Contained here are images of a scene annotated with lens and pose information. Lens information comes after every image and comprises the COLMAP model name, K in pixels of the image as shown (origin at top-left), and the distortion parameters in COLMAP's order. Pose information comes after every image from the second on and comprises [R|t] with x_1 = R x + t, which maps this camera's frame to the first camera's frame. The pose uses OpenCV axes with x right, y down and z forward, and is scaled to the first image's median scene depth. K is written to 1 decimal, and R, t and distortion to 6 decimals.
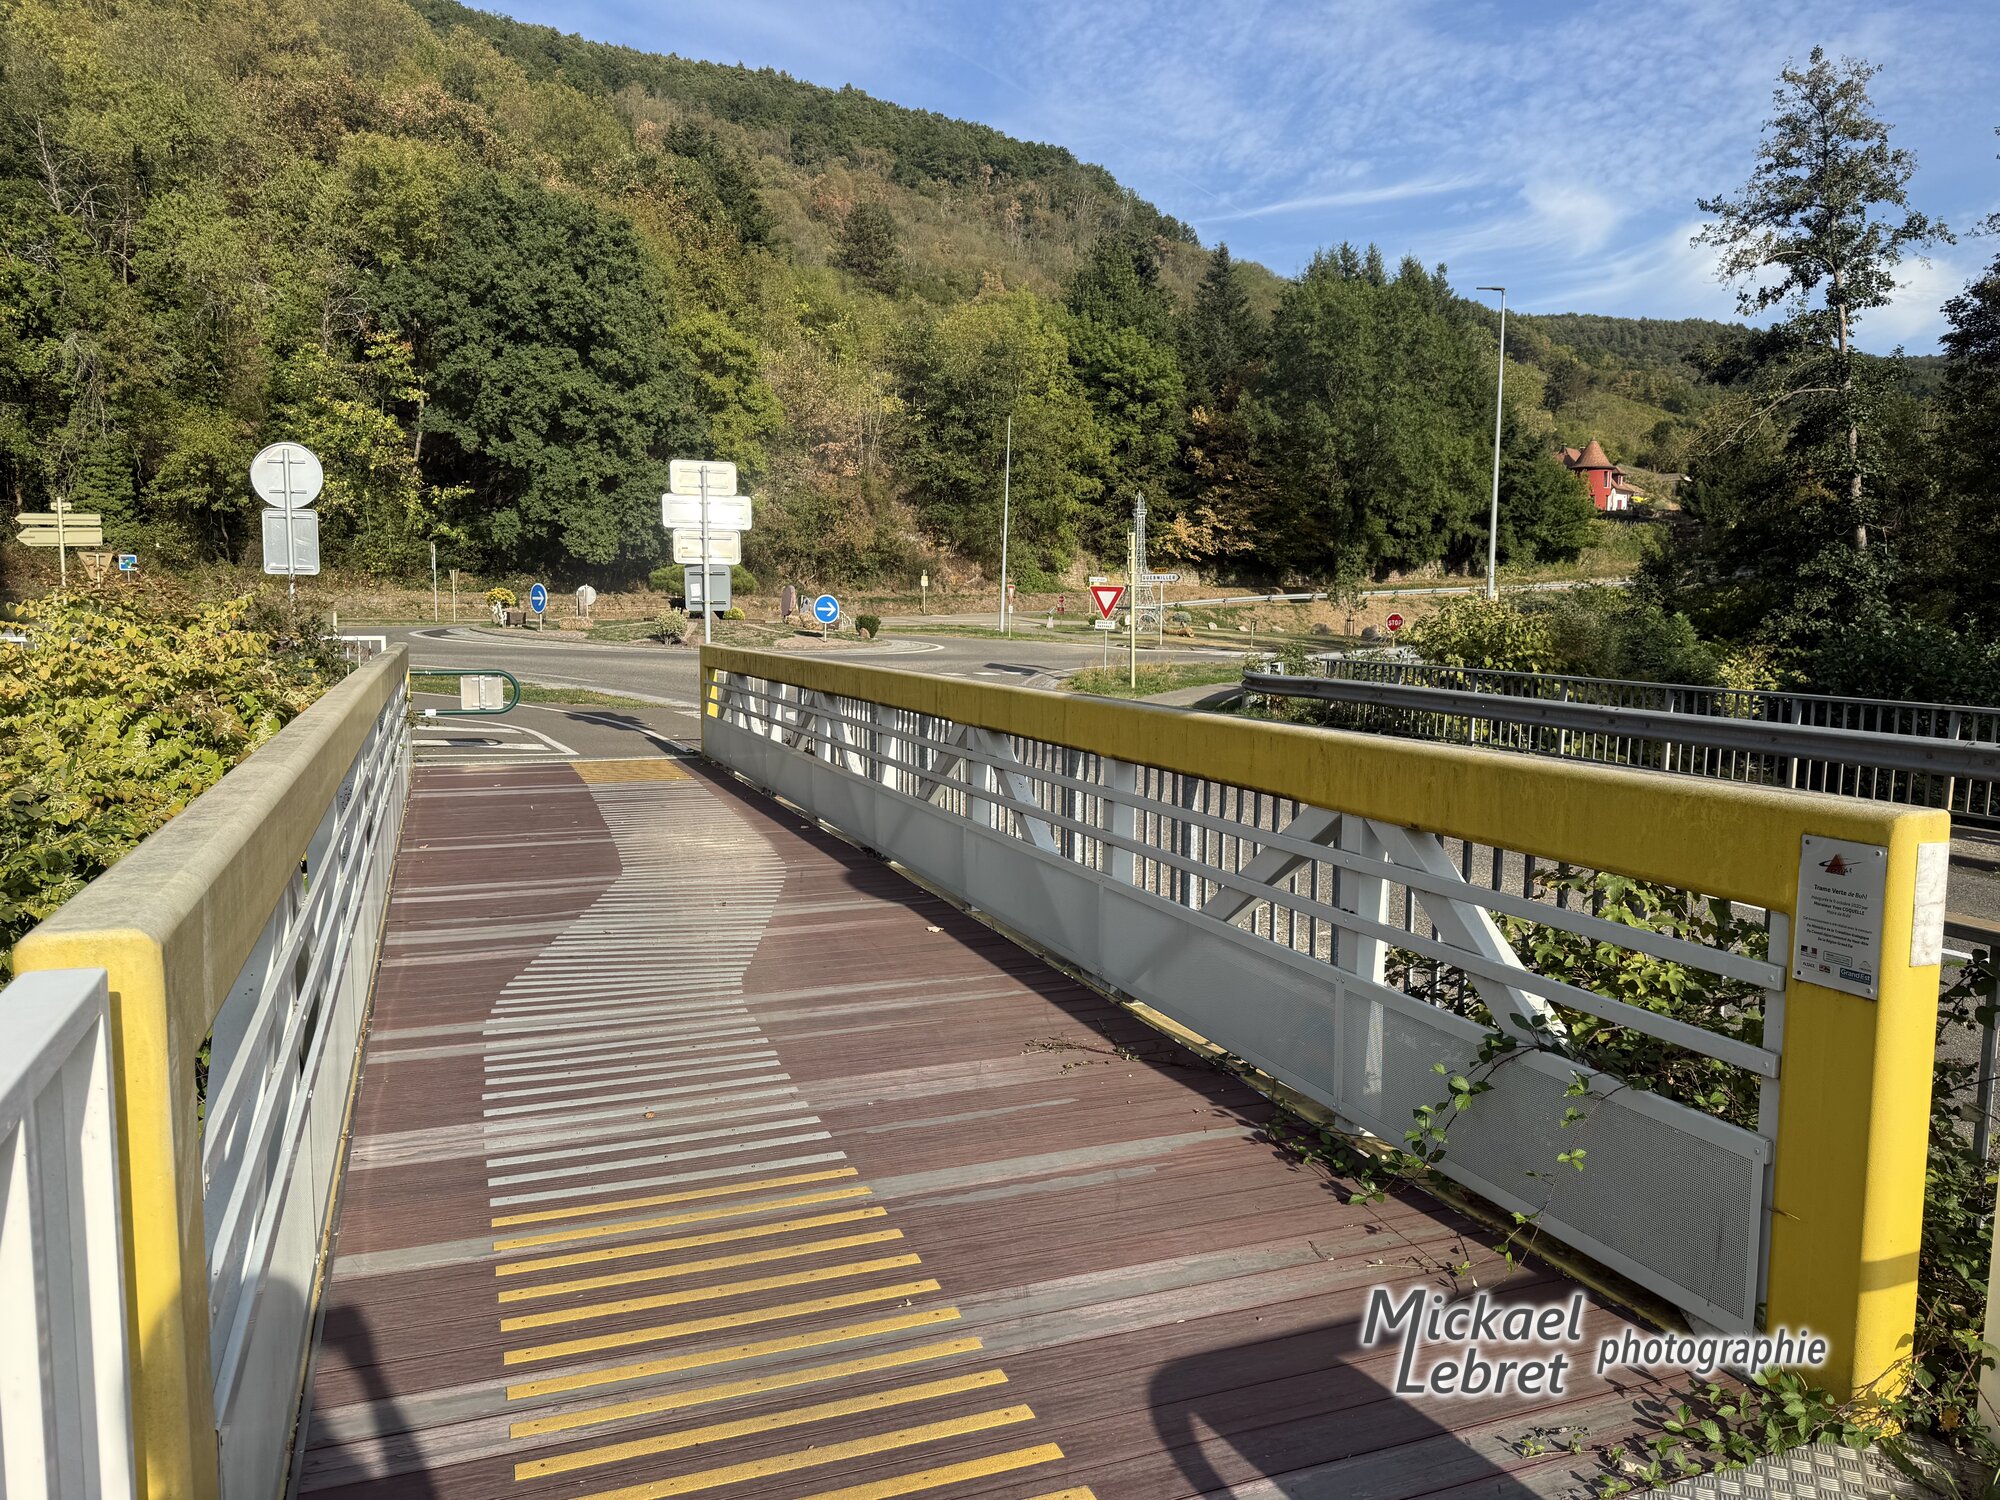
lens RADIAL K [[1402.4, 0, 998.6], [0, 1402.4, 747.9], [0, 0, 1]] dist [-0.000139, 0.000022]
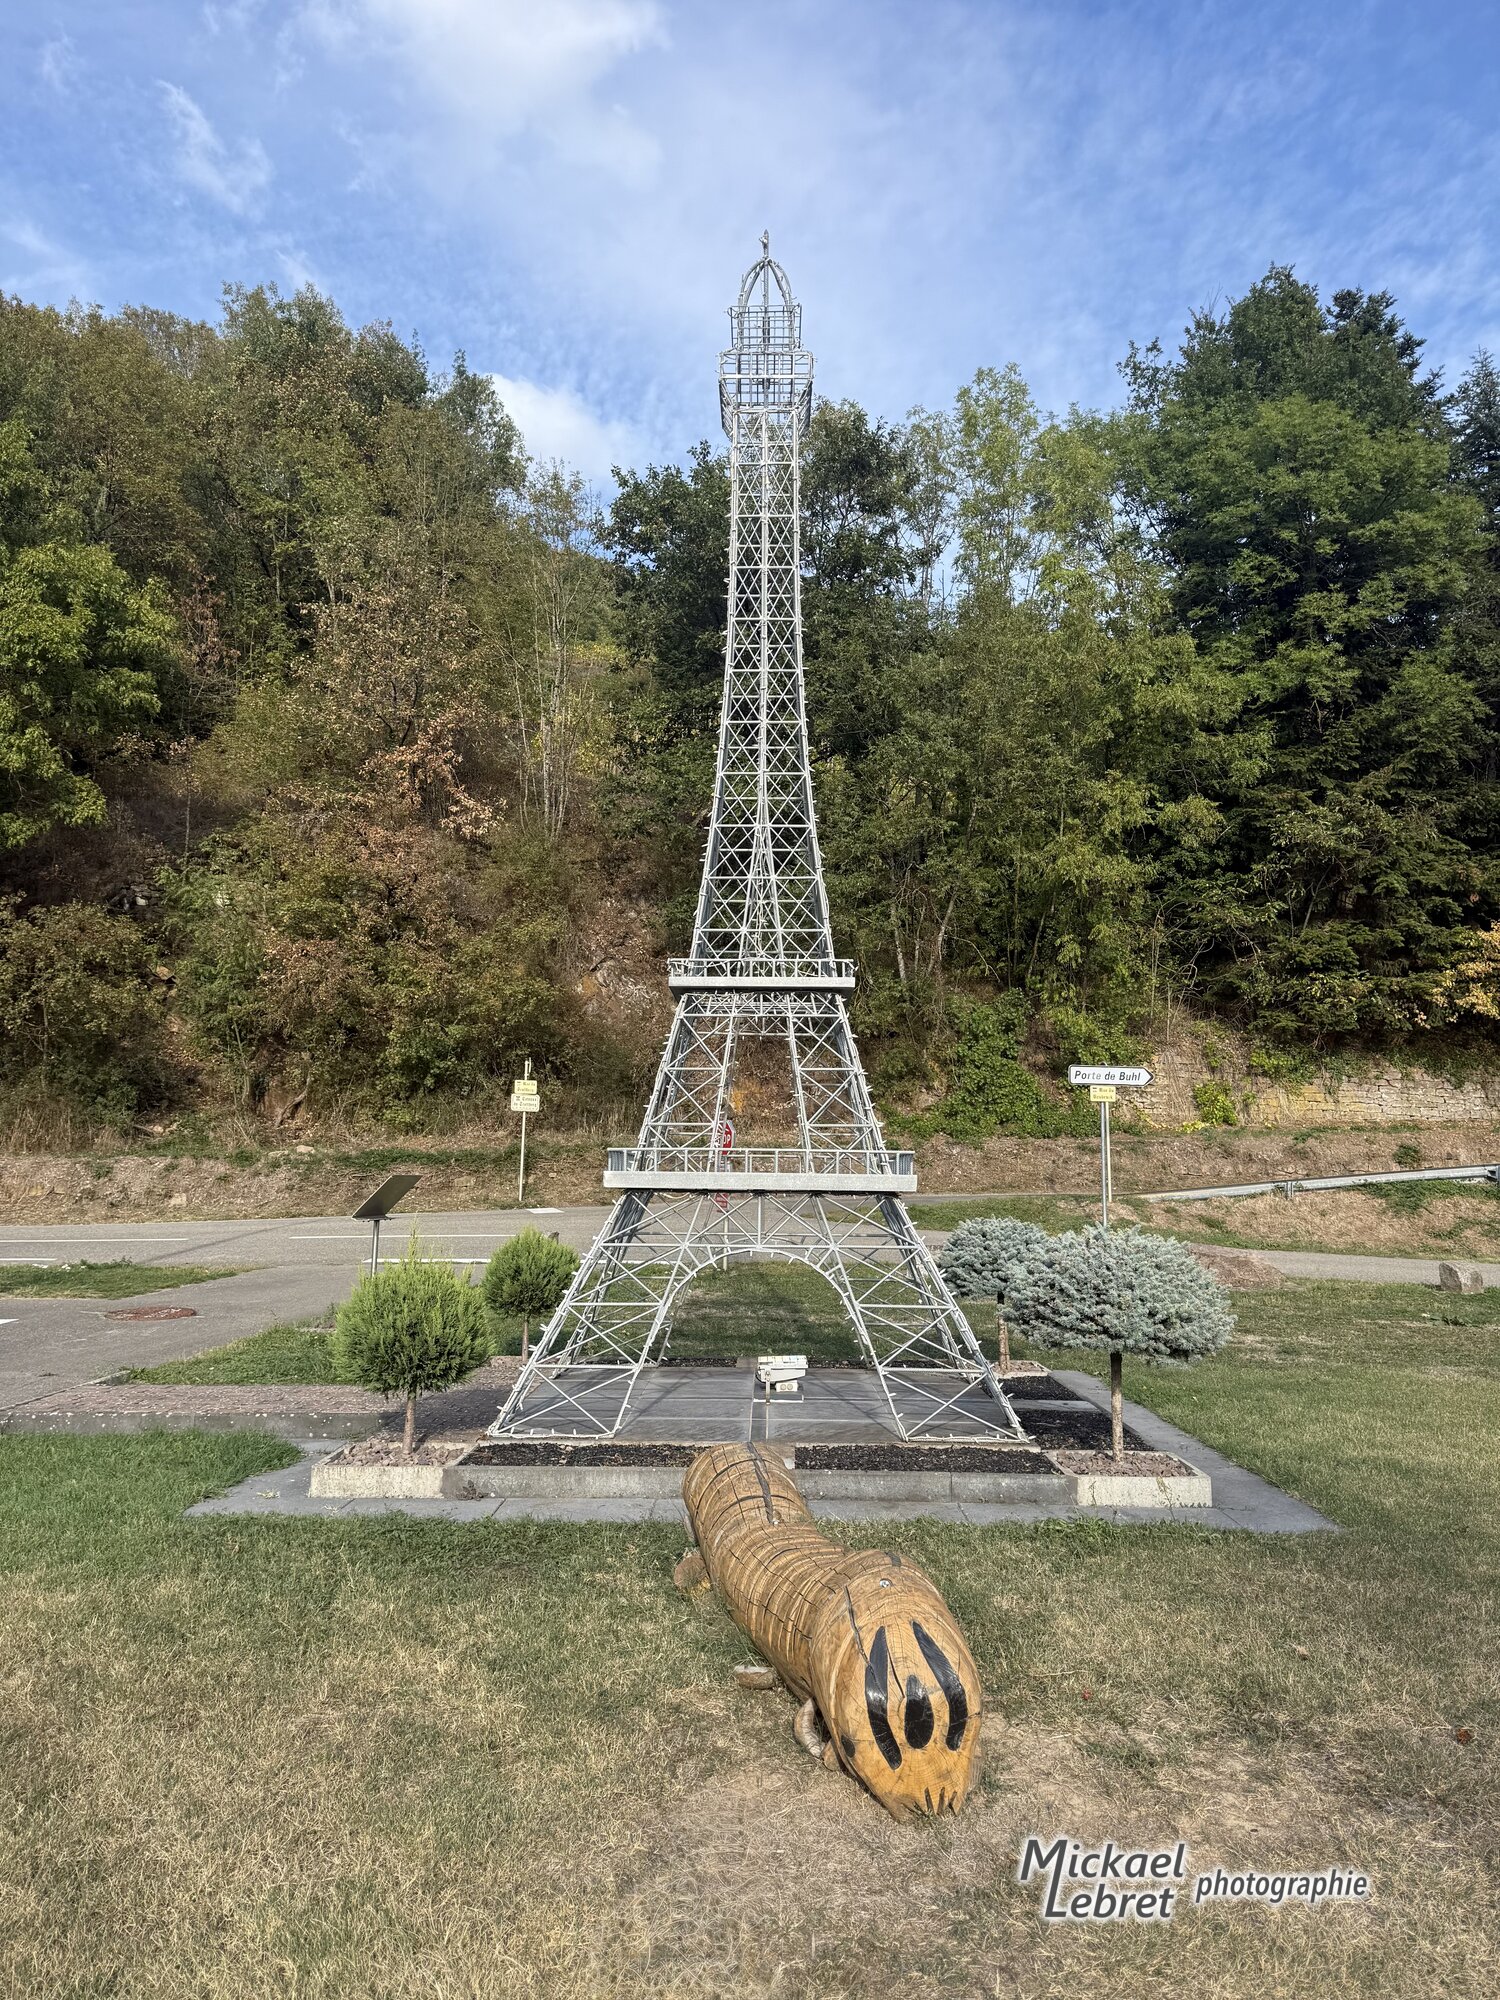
lens RADIAL K [[1402.4, 0, 750.5], [0, 1402.4, 996.8], [0, 0, 1]] dist [-0.000139, 0.000022]
pose [[0.903484, -0.061885, -0.424130, 0.108945], [-0.039049, 0.973523, -0.225228, -0.064304], [0.426839, 0.220052, 0.877147, 0.652875]]
